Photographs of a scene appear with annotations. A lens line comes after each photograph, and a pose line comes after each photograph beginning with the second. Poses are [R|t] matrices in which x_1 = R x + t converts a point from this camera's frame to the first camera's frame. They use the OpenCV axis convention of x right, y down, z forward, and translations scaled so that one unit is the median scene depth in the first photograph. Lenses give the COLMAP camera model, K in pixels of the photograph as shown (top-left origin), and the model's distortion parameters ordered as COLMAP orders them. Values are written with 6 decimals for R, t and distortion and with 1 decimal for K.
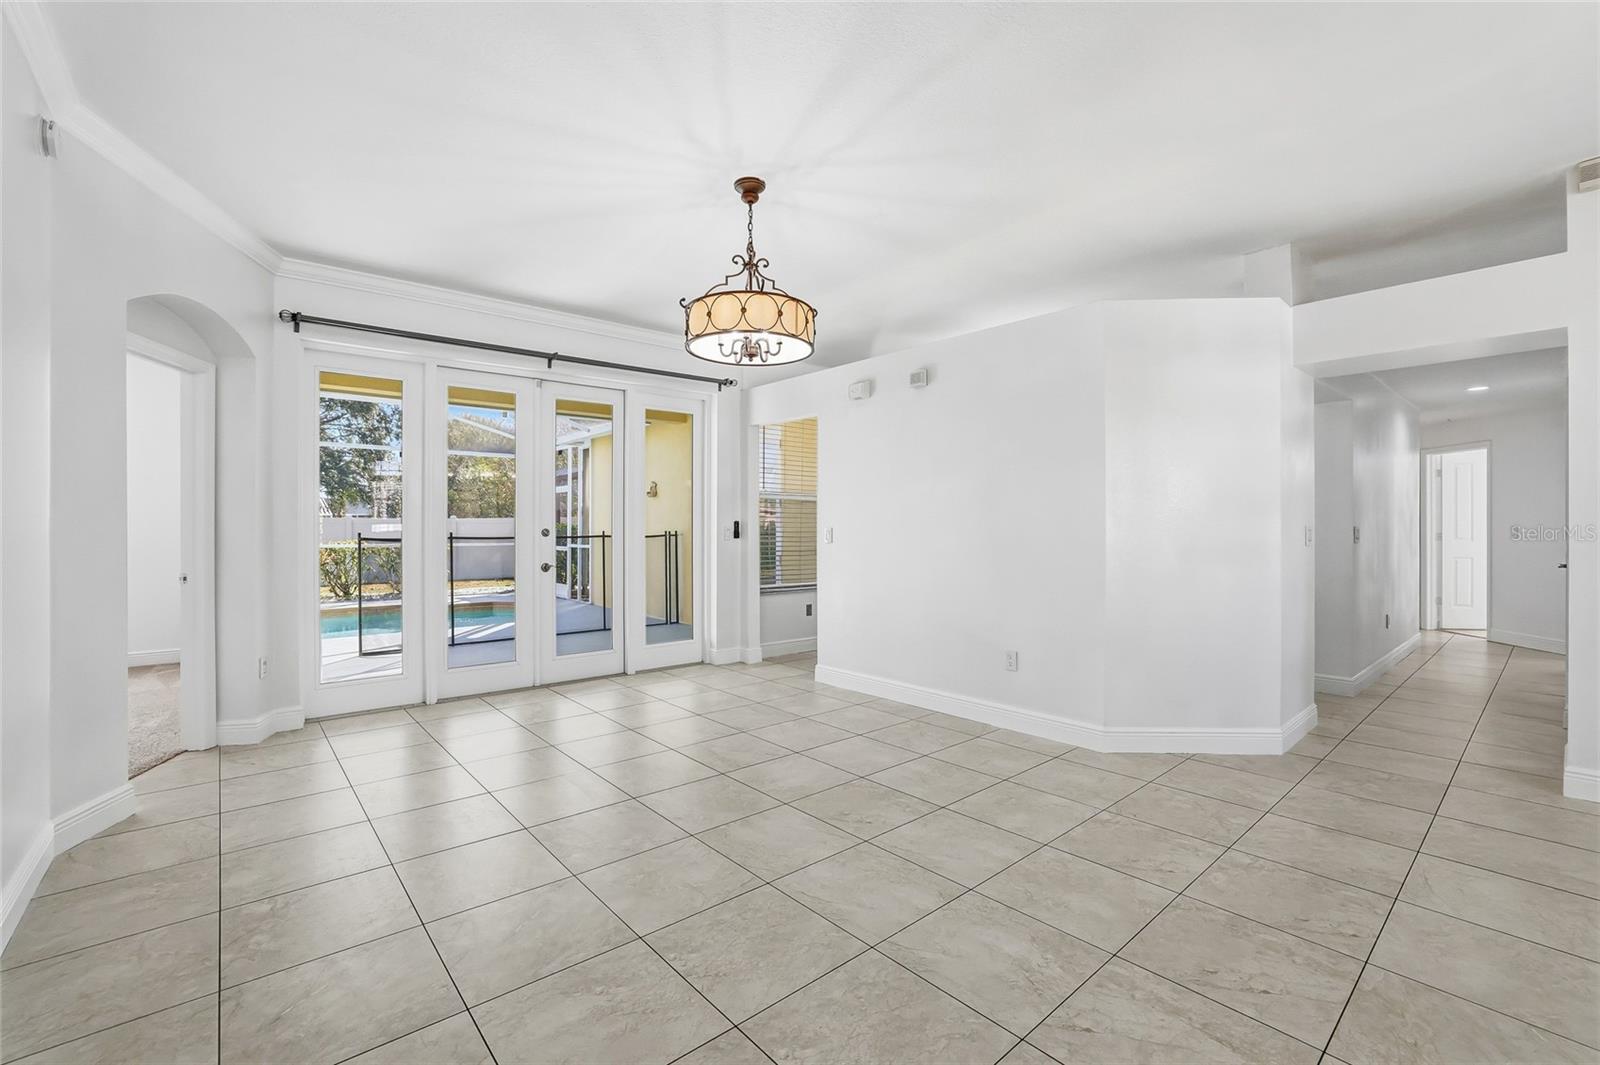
lens RADIAL K [[688.6, 0, 795.9], [0, 688.6, 528.8], [0, 0, 1]] dist [-0.045241, 0.017207]
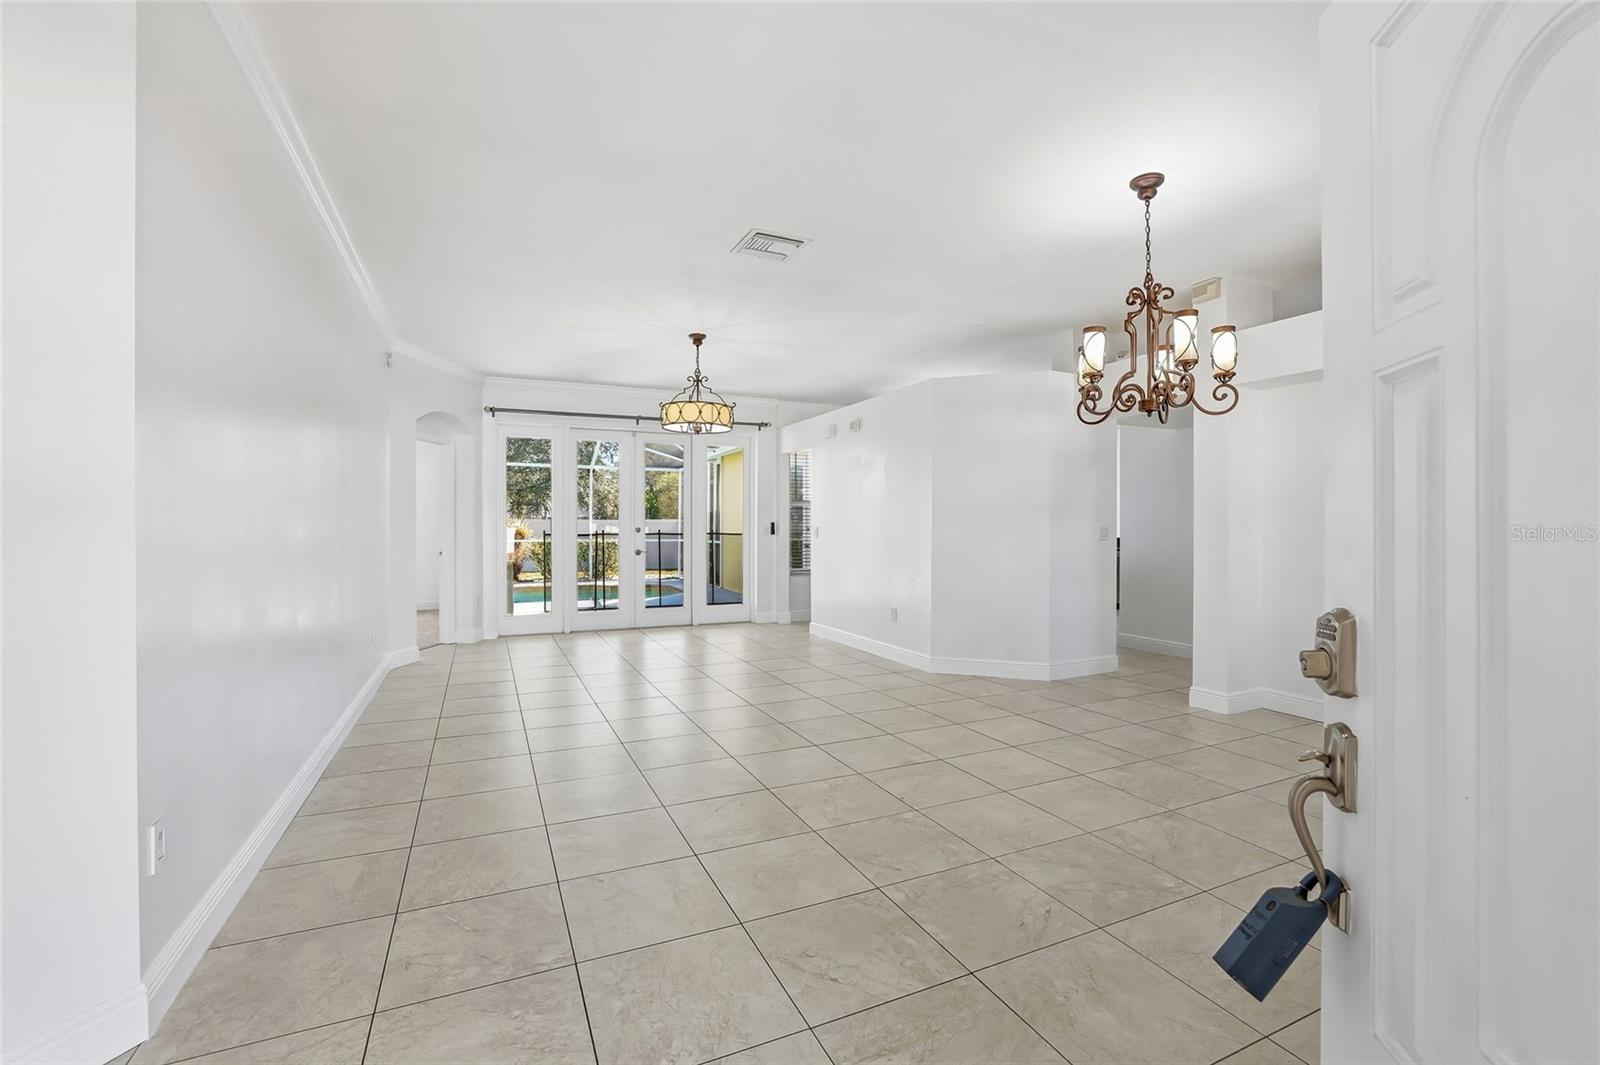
lens RADIAL K [[691.6, 0, 796.6], [0, 691.6, 534.0], [0, 0, 1]] dist [-0.047466, 0.016576]
pose [[0.961288, 0.003242, -0.275527, 0.428288], [-0.001239, 0.999972, 0.007443, 0.002454], [0.275543, -0.006813, 0.961265, -0.422080]]
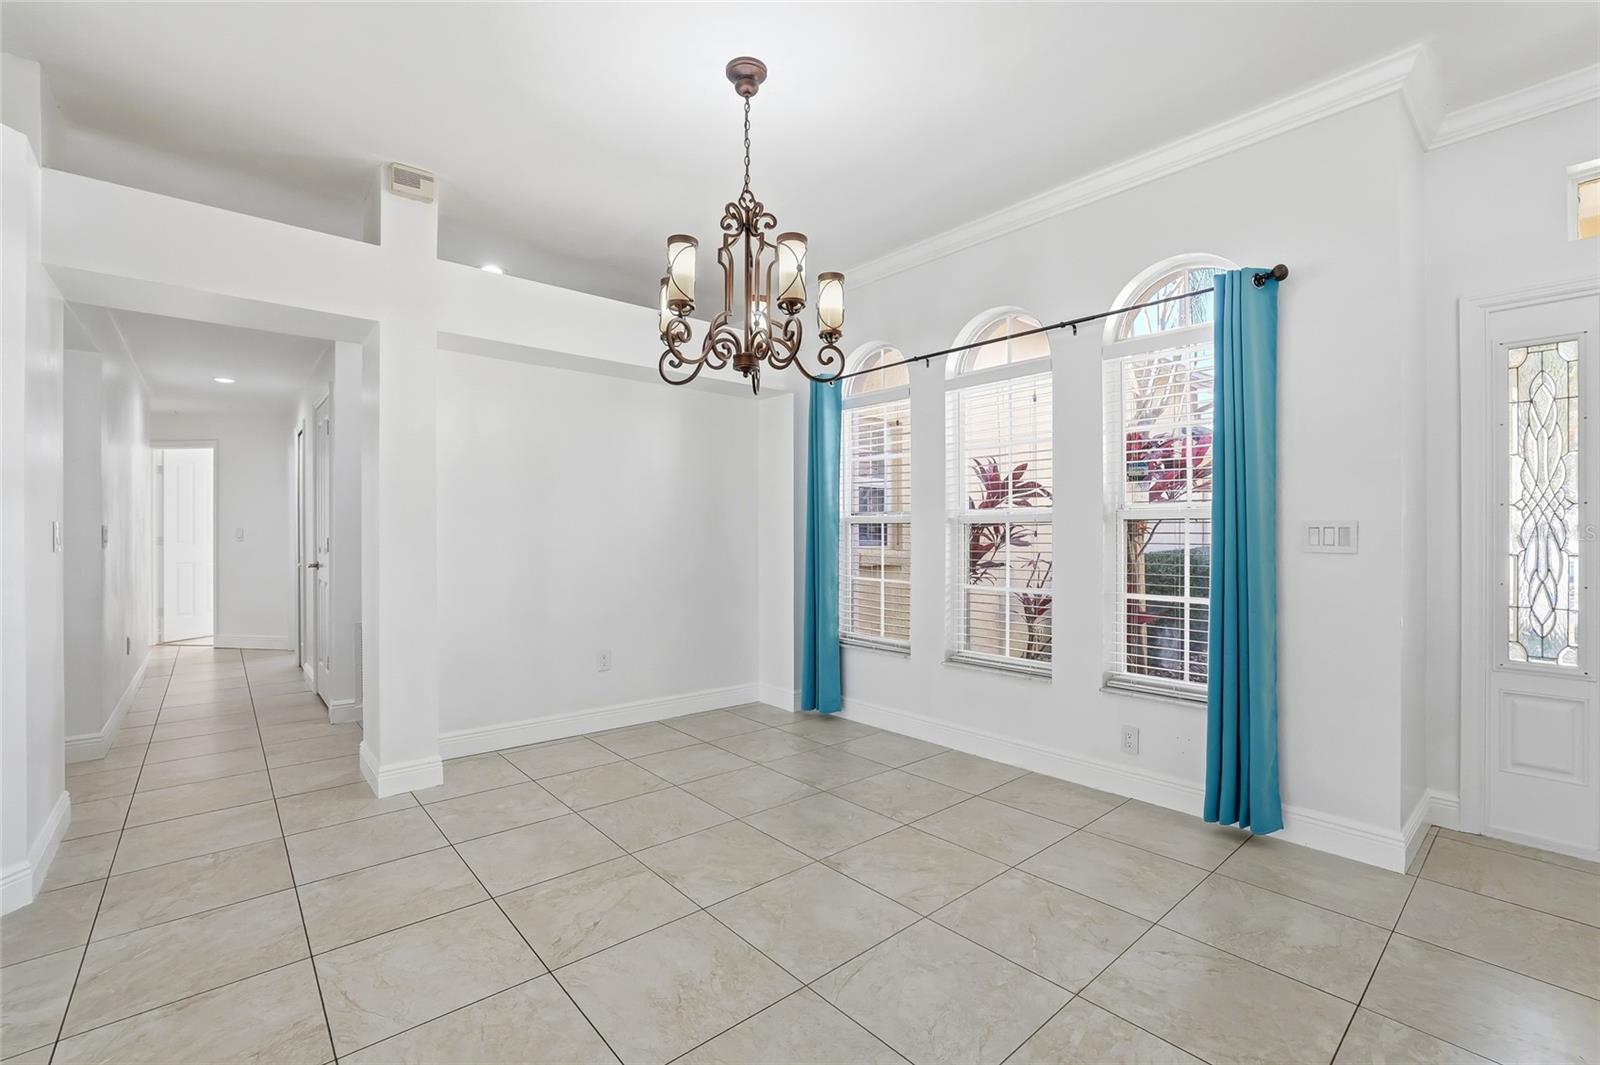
lens RADIAL K [[689.5, 0, 791.5], [0, 689.5, 528.8], [0, 0, 1]] dist [-0.048116, 0.018259]
pose [[-0.000936, 0.007688, 0.999970, 0.090798], [0.002449, 0.999967, -0.007686, 0.007826], [-0.999997, 0.002442, -0.000955, 0.229388]]
